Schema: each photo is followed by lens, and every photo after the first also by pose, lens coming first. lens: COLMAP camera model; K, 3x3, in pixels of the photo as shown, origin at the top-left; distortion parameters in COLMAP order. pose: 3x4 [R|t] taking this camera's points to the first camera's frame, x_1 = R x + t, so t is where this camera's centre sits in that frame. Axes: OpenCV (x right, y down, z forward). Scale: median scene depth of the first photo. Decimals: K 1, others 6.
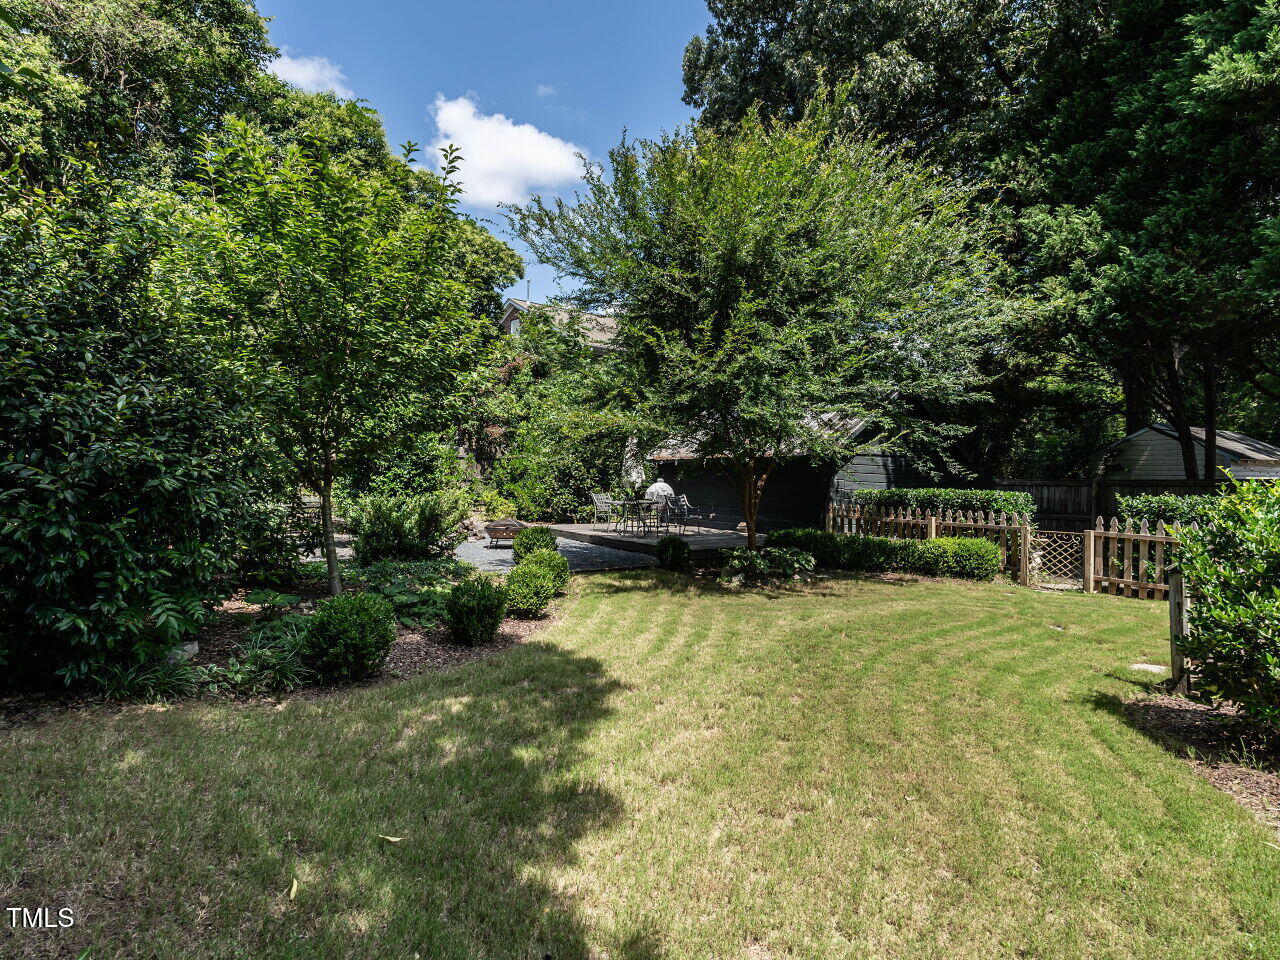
lens RADIAL K [[691.7, 0, 640.0], [0, 691.7, 480.0], [0, 0, 1]] dist [-0.001120, 0.000247]
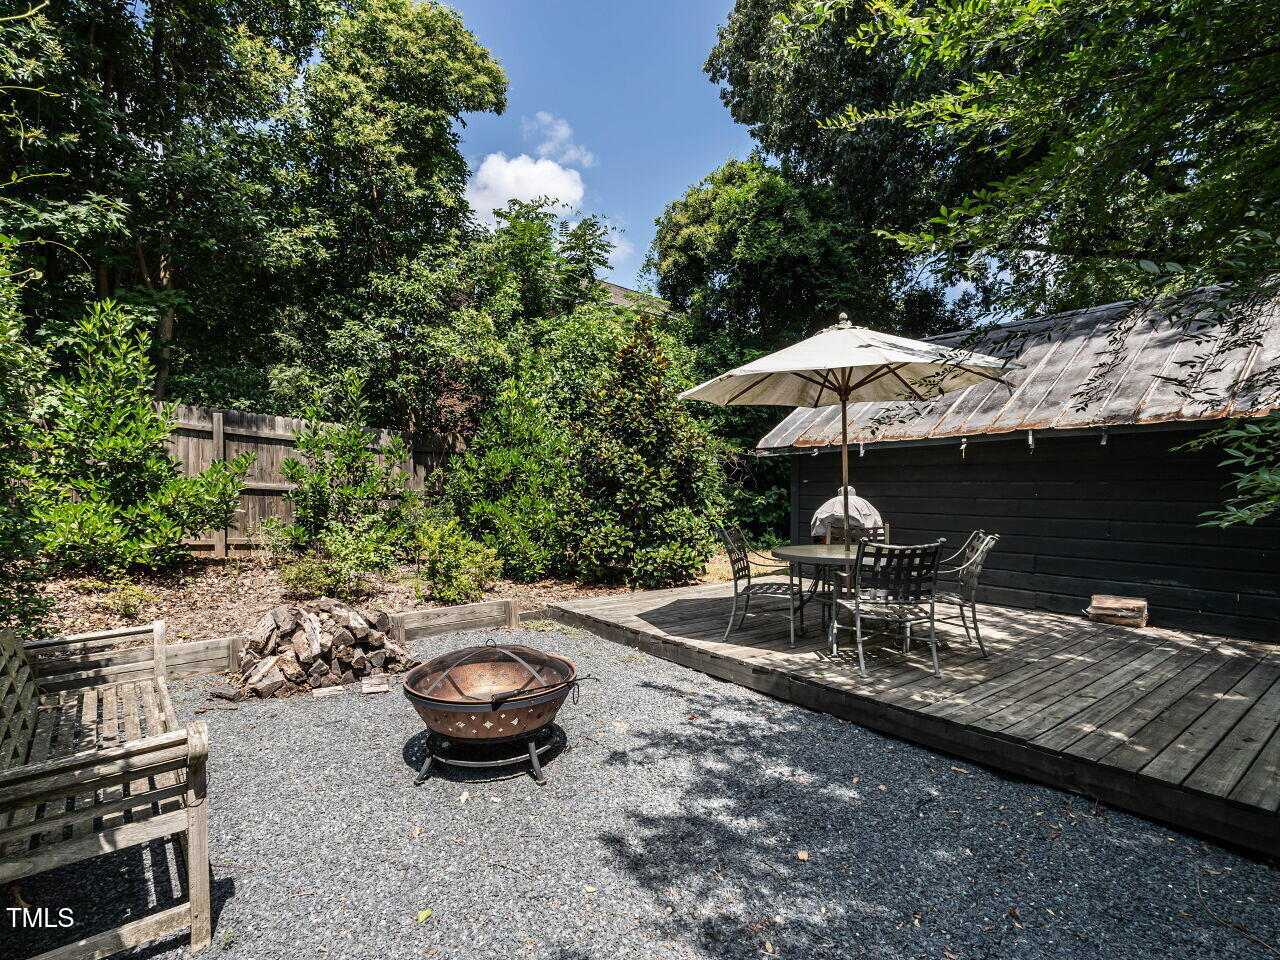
lens RADIAL K [[691.7, 0, 640.0], [0, 691.7, 480.0], [0, 0, 1]] dist [-0.001120, 0.000247]
pose [[0.998598, -0.014489, 0.050921, -0.103962], [0.015370, 0.999738, -0.016940, -0.000299], [-0.050662, 0.017699, 0.998559, 0.513234]]
